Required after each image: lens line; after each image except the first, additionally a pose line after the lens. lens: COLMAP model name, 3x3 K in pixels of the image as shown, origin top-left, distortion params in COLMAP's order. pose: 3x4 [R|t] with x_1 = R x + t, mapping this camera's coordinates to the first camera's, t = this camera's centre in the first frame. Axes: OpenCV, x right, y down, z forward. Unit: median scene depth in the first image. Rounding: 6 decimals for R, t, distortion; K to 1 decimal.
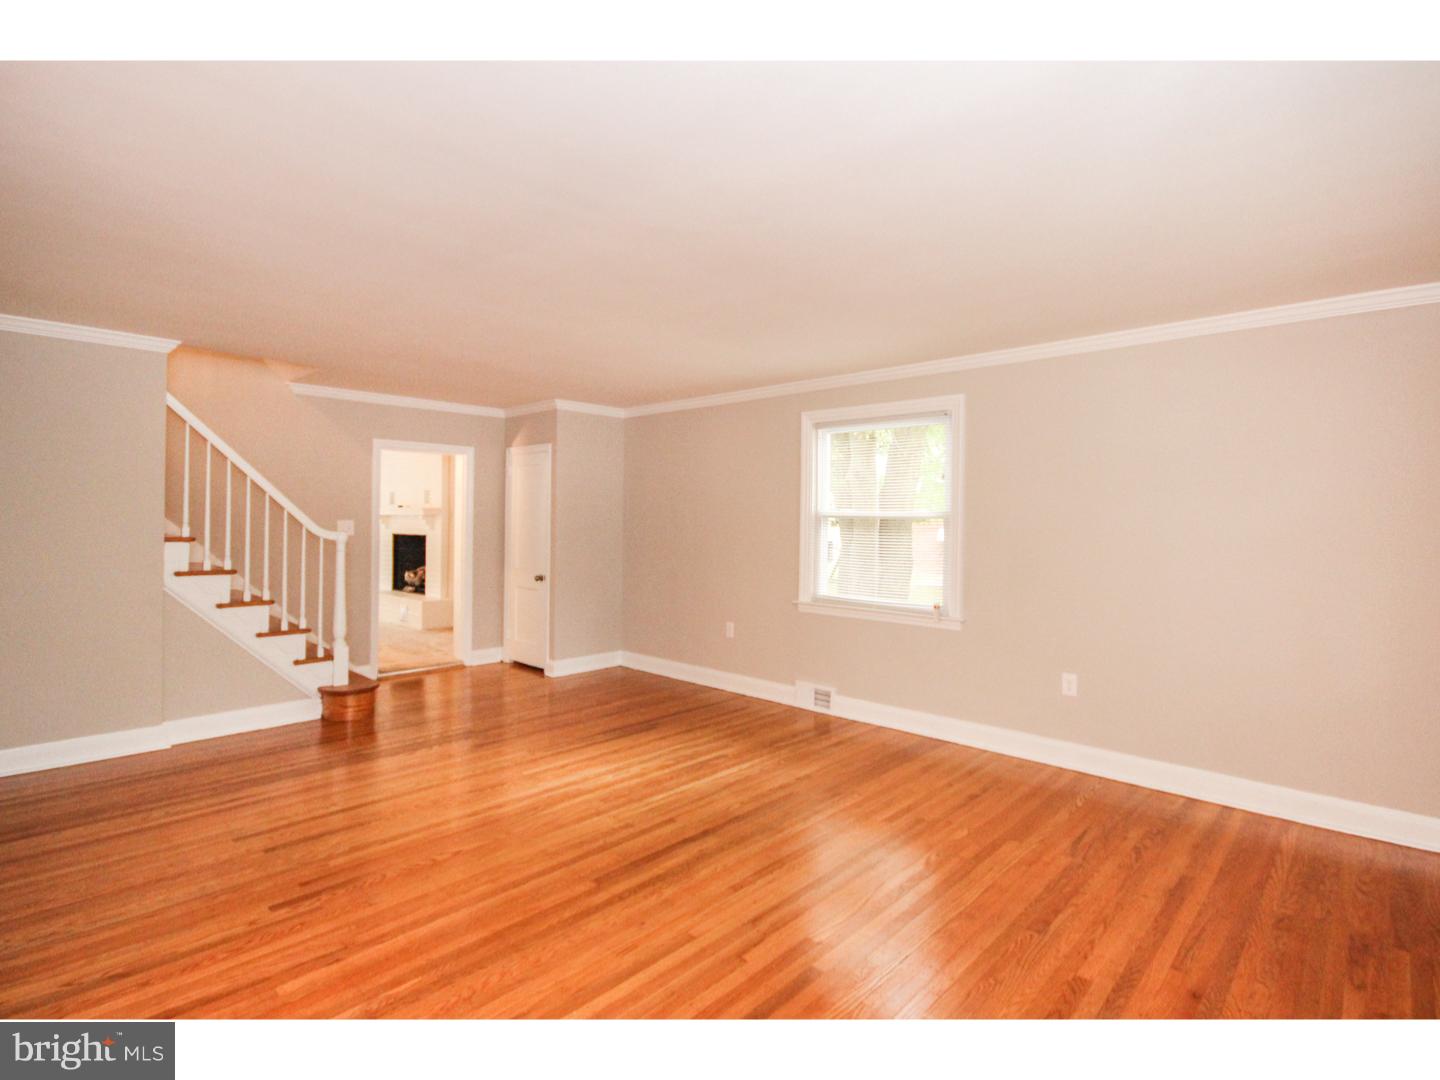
lens RADIAL K [[736.4, 0, 719.8], [0, 736.4, 521.1], [0, 0, 1]] dist [-0.002003, -0.000060]
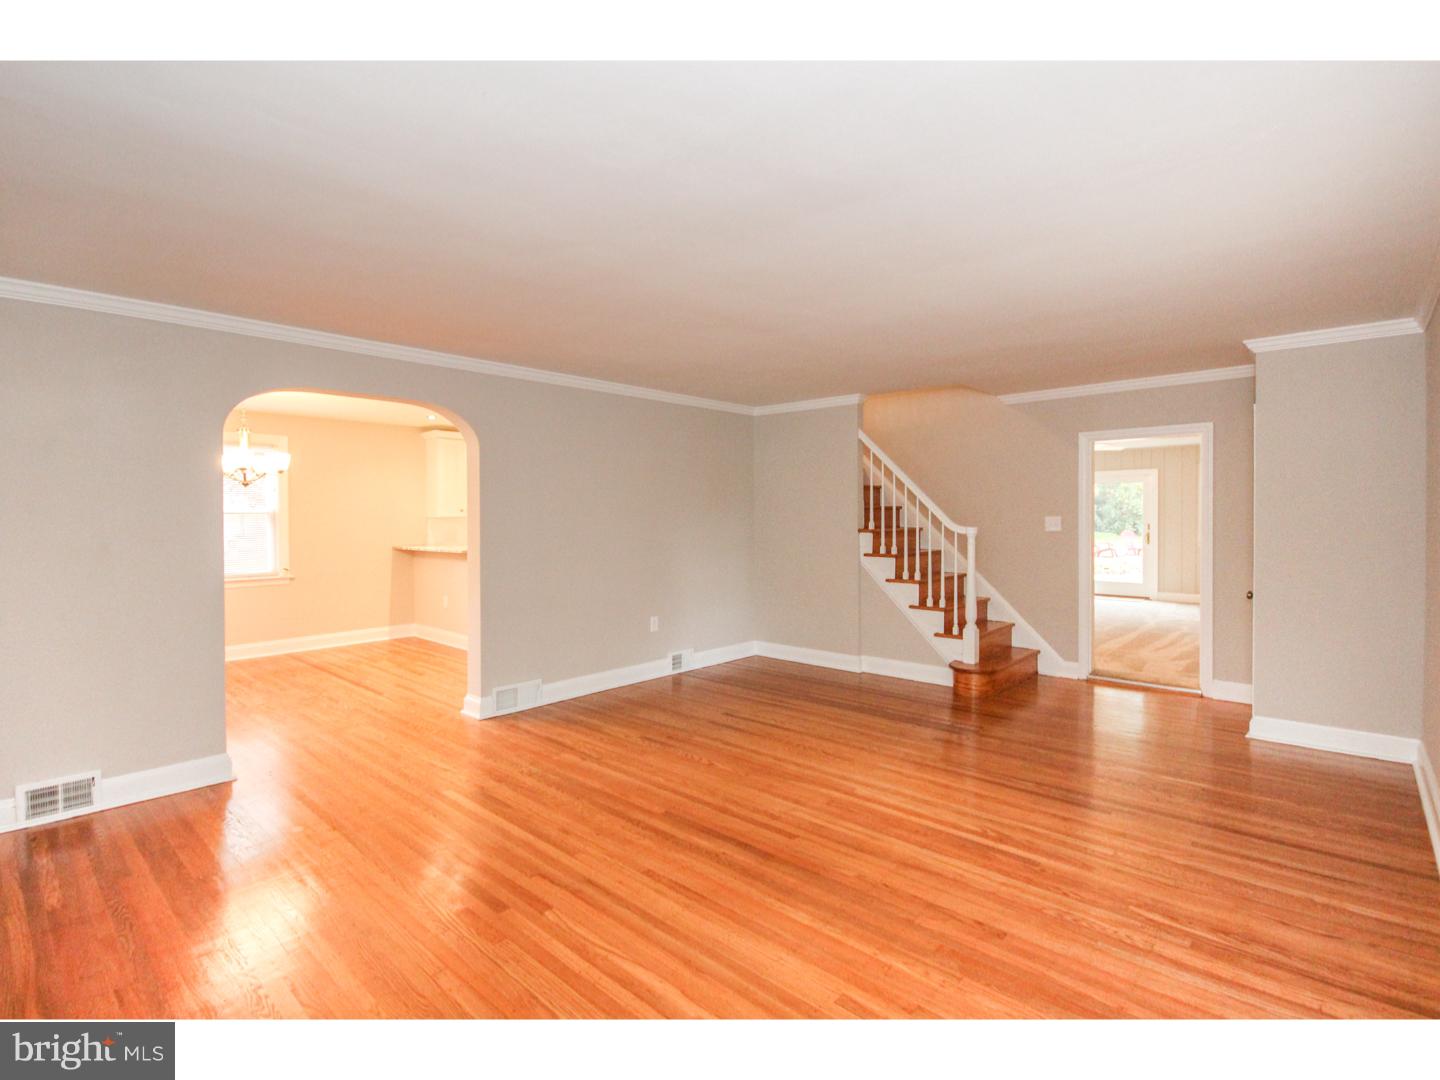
lens RADIAL K [[691.0, 0, 701.1], [0, 691.0, 544.3], [0, 0, 1]] dist [-0.001425, -0.000070]
pose [[-0.018471, 0.028879, -0.999412, 0.789193], [0.006784, 0.999563, 0.028758, 0.011378], [0.999806, -0.006249, -0.018659, 0.891362]]
